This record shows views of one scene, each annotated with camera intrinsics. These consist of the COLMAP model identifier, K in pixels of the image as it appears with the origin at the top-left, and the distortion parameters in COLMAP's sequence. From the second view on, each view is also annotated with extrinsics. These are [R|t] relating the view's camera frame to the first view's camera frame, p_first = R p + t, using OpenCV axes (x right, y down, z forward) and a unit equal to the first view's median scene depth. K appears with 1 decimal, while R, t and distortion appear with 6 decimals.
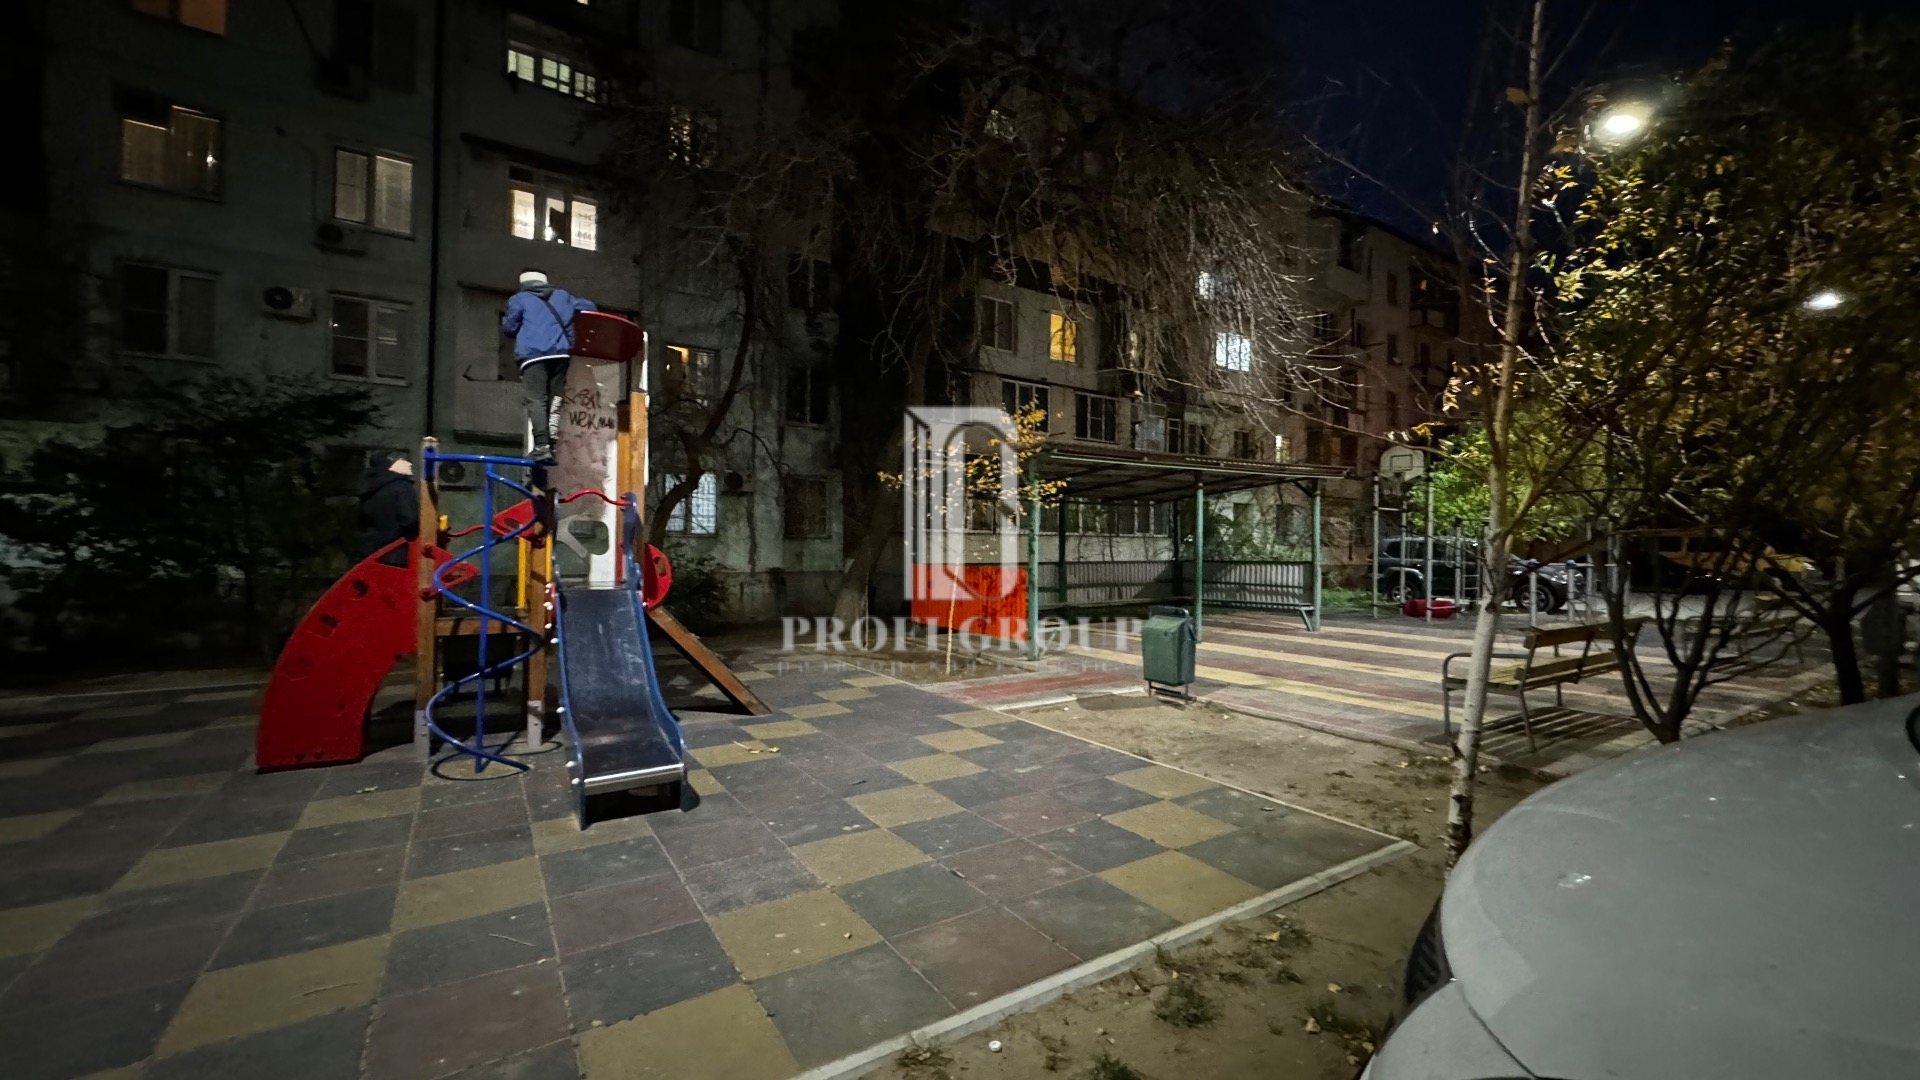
lens RADIAL K [[760.0, 0, 951.8], [0, 760.0, 539.8], [0, 0, 1]] dist [0.003769, -0.001159]
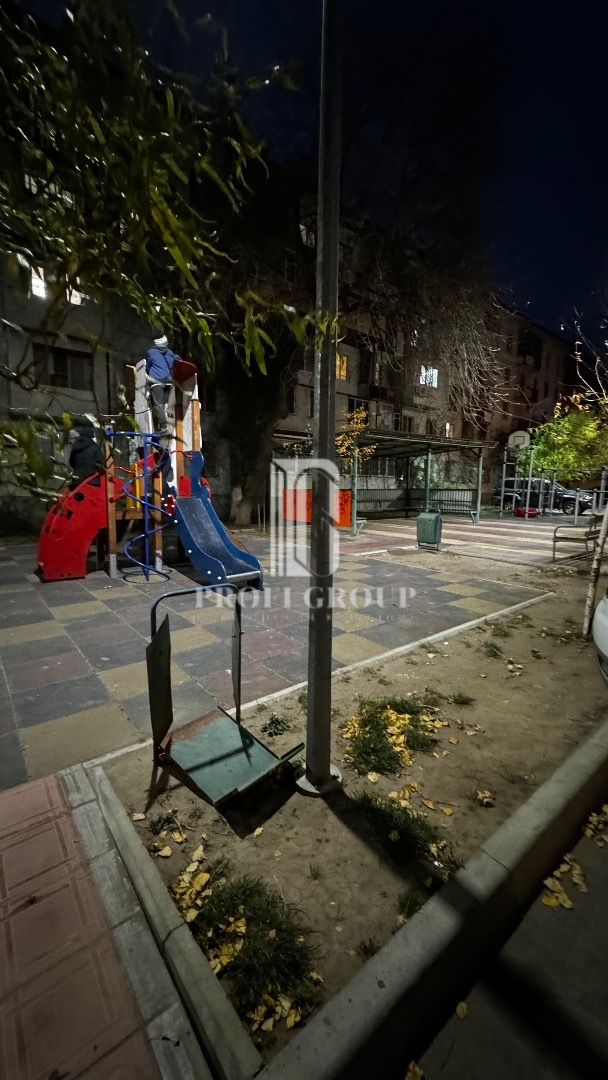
lens RADIAL K [[427.5, 0, 303.3], [0, 427.5, 536.1], [0, 0, 1]] dist [0.003769, -0.001159]
pose [[0.993679, -0.007887, 0.111984, -0.156516], [-0.007071, 0.991152, 0.132545, 0.005526], [-0.112038, -0.132499, 0.984831, -0.123355]]
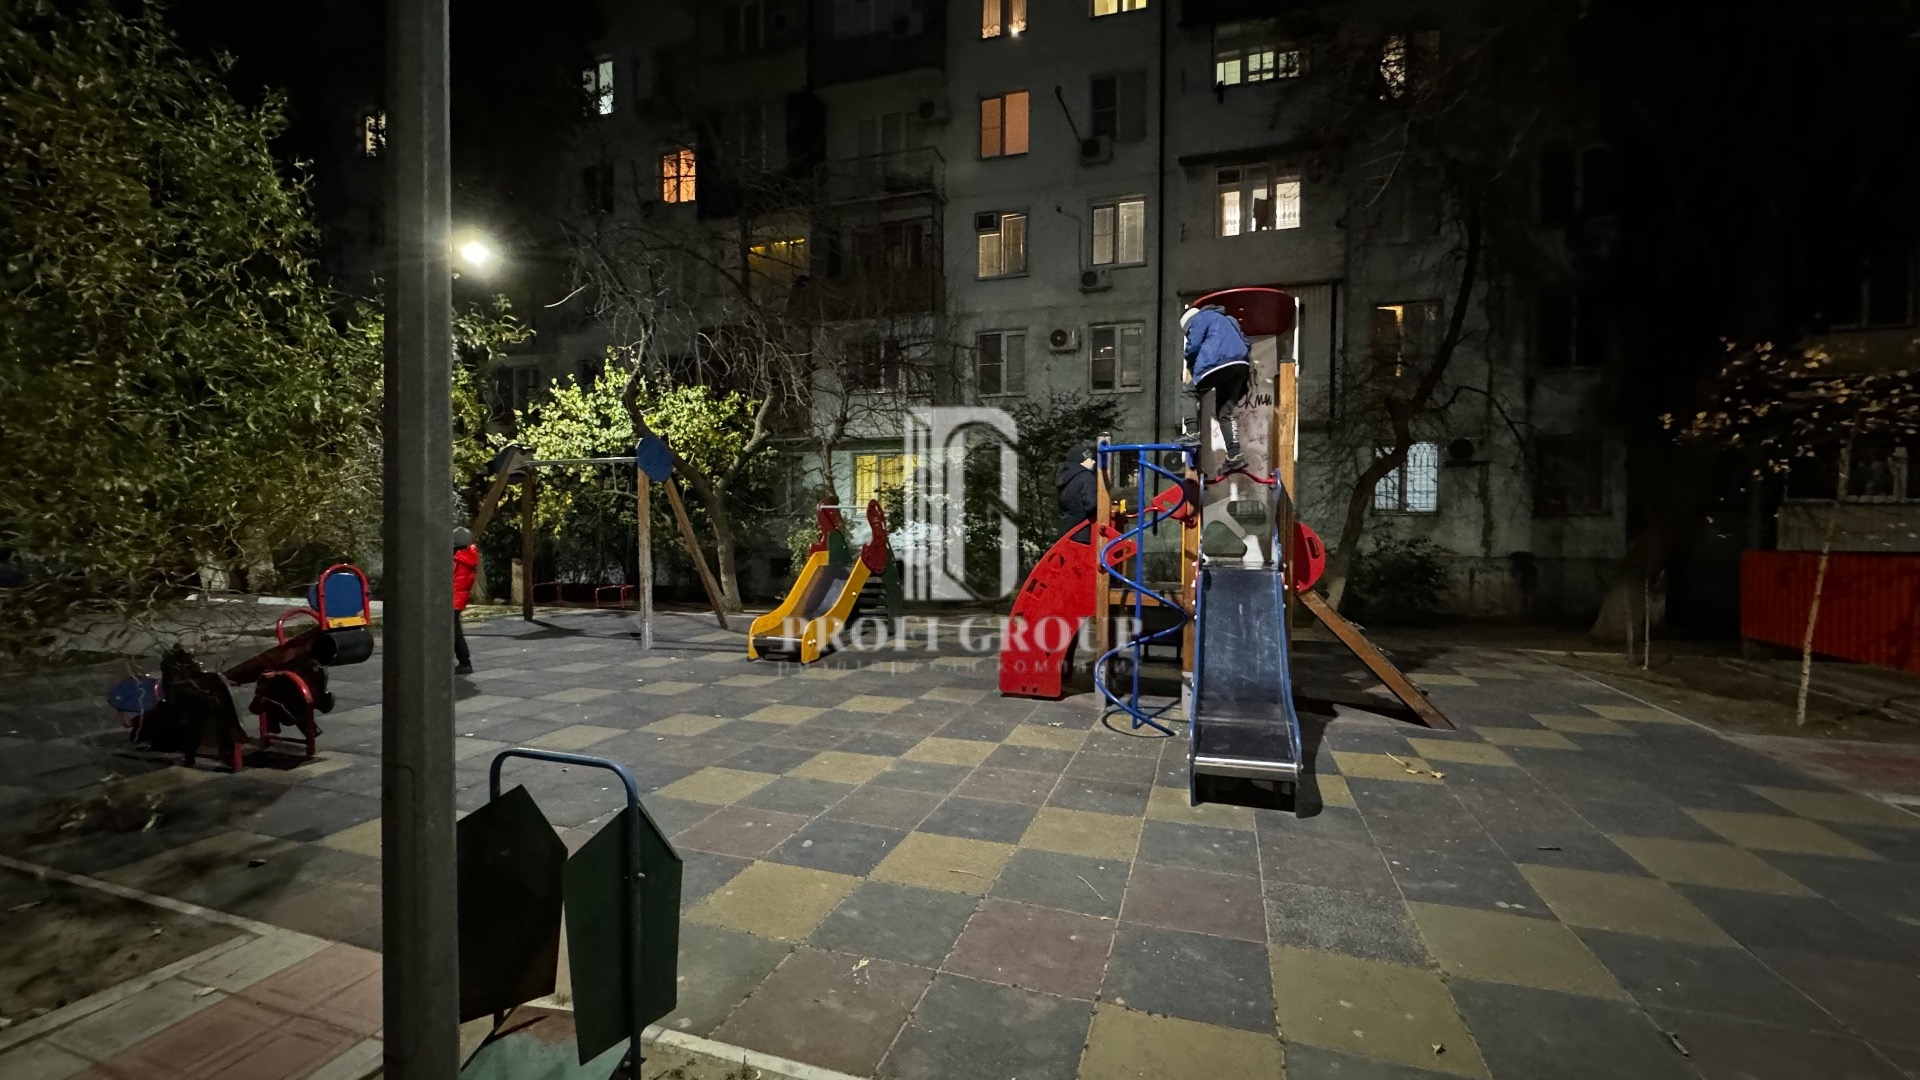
lens RADIAL K [[760.0, 0, 962.7], [0, 760.0, 538.9], [0, 0, 1]] dist [0.003769, -0.001159]
pose [[0.633626, 0.009295, -0.773583, 0.039913], [0.009710, 0.999753, 0.019967, 0.000884], [0.773578, -0.020163, 0.633380, 0.050496]]
